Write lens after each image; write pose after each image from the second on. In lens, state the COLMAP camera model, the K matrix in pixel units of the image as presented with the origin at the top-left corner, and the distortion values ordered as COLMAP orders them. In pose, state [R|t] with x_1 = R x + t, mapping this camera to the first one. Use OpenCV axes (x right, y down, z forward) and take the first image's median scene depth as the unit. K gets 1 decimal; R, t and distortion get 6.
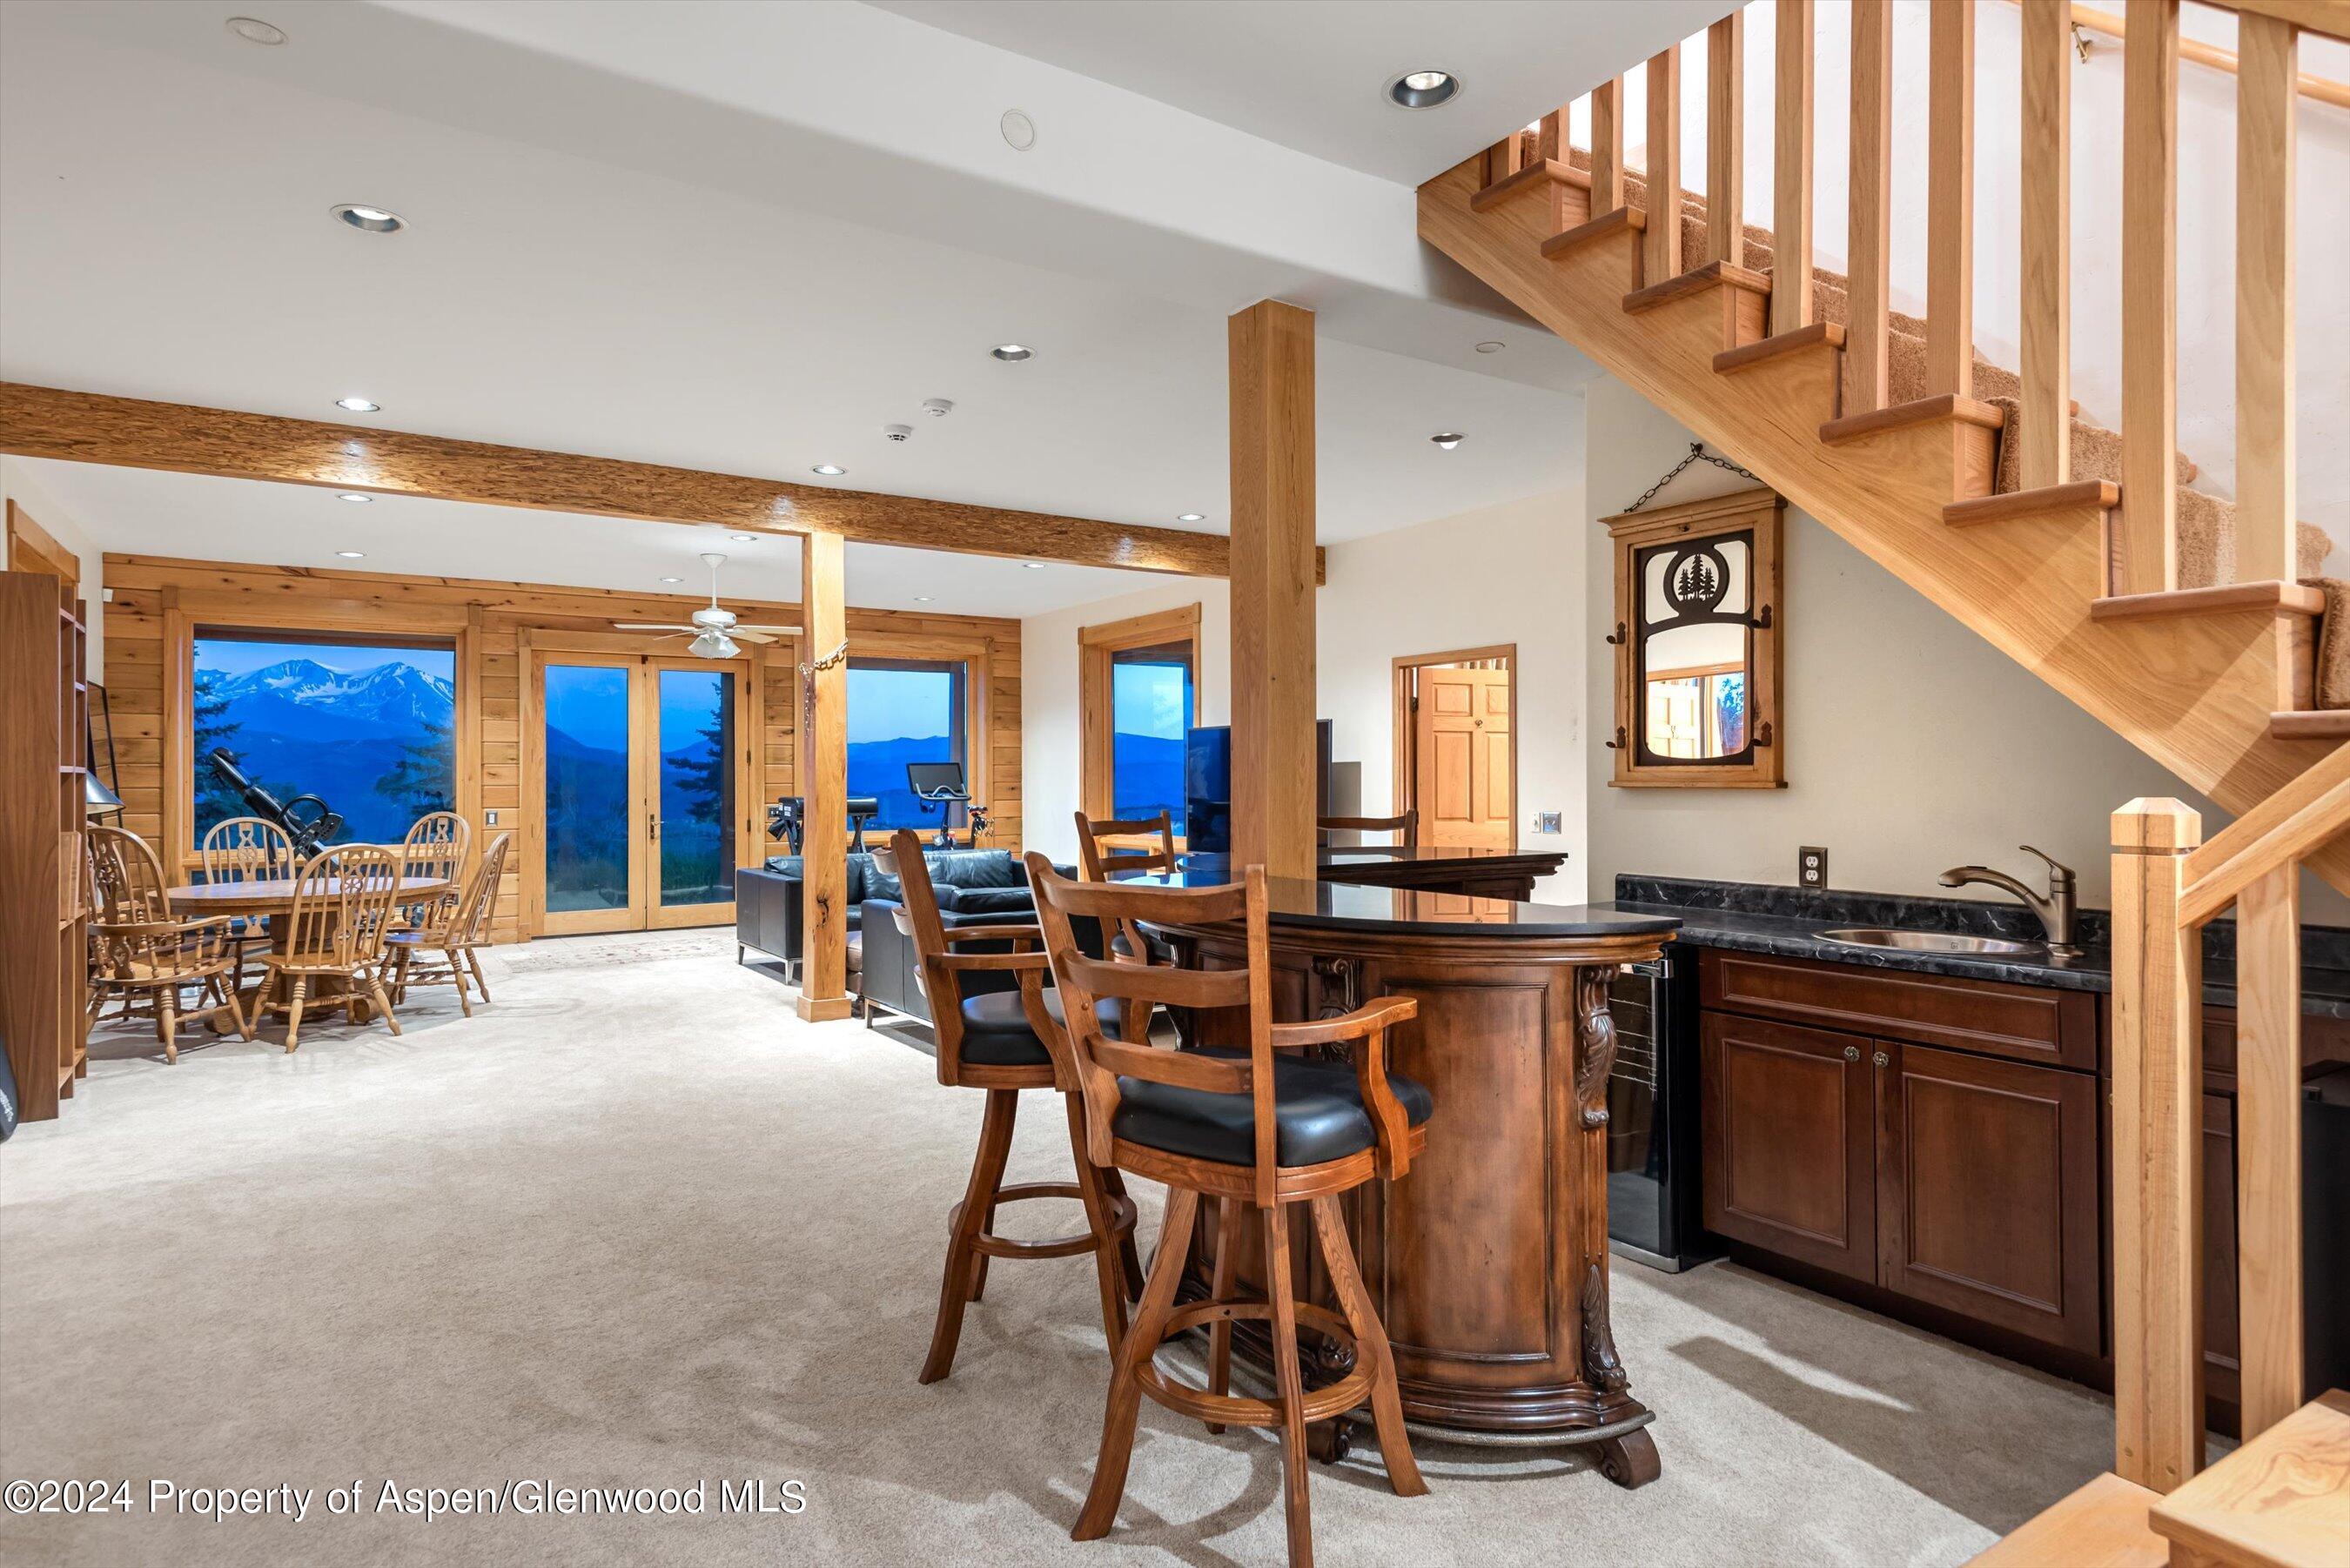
lens RADIAL K [[1319.0, 0, 1155.8], [0, 1319.0, 776.8], [0, 0, 1]] dist [0.002412, 0.001211]
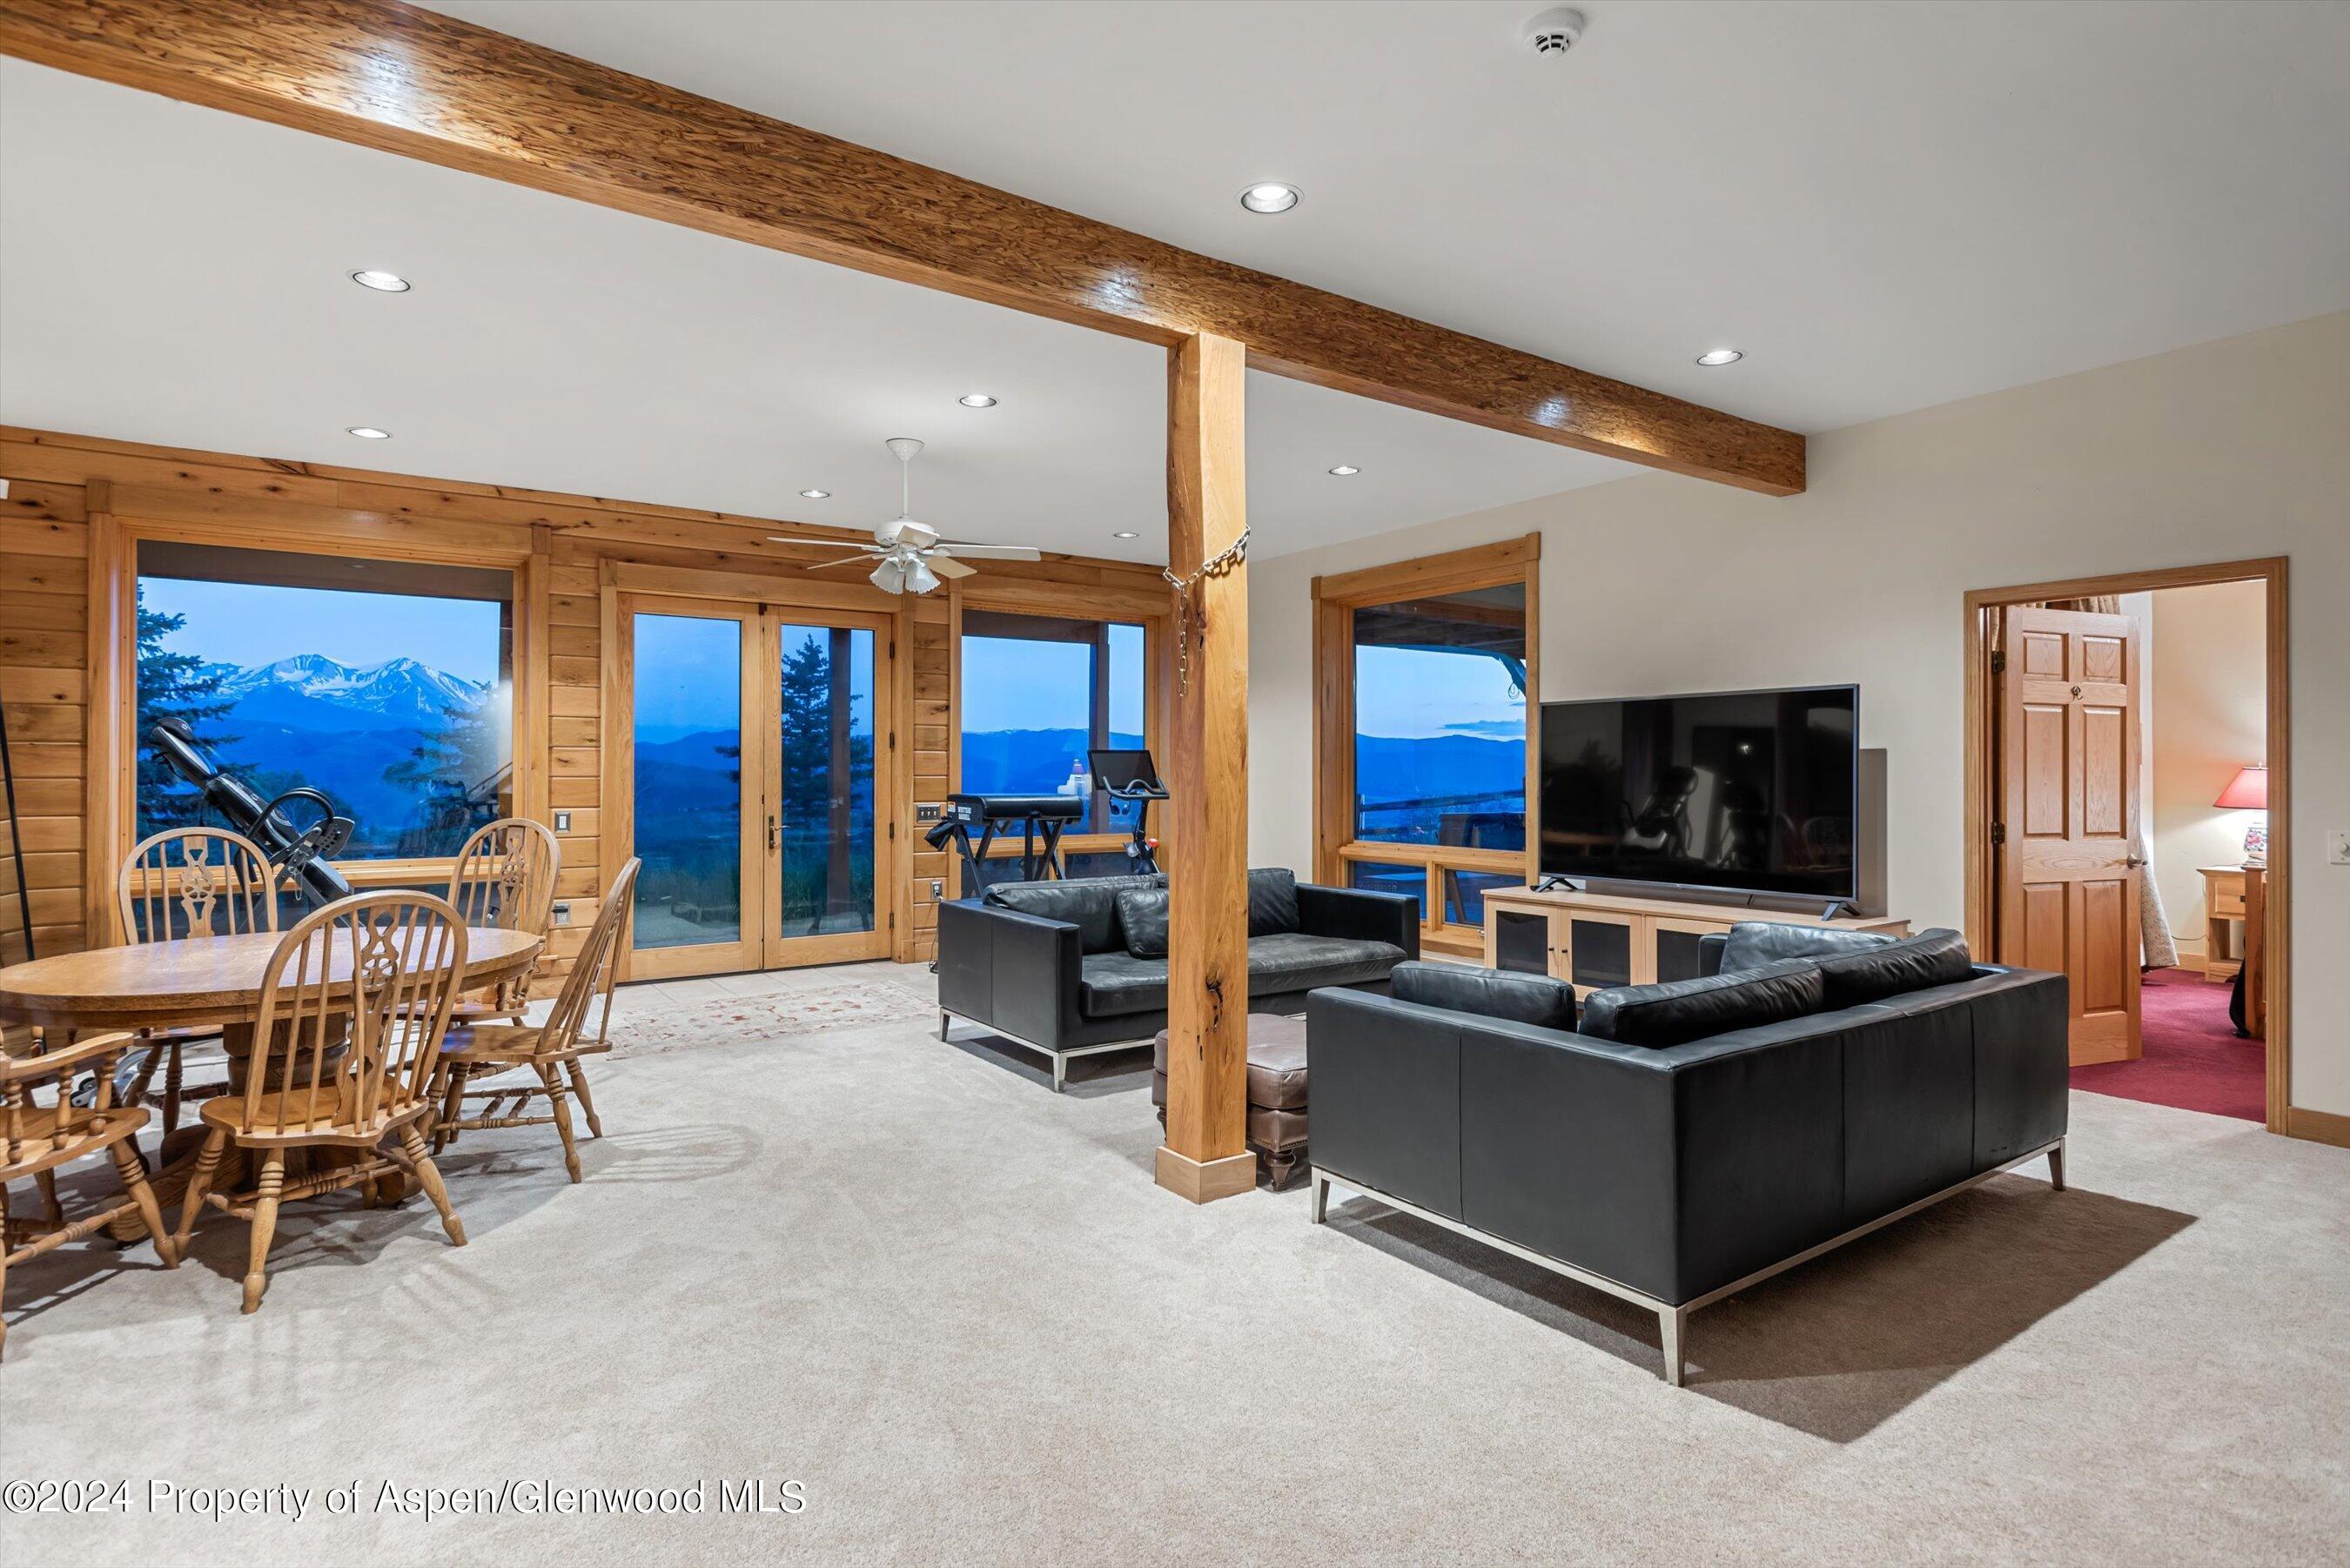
lens RADIAL K [[1223.8, 0, 1134.9], [0, 1223.8, 769.9], [0, 0, 1]] dist [0.005750, -0.001092]
pose [[0.999839, 0.005607, 0.017052, -0.234611], [-0.005600, 0.999984, -0.000445, 0.001747], [-0.017054, 0.000349, 0.999855, 0.377041]]
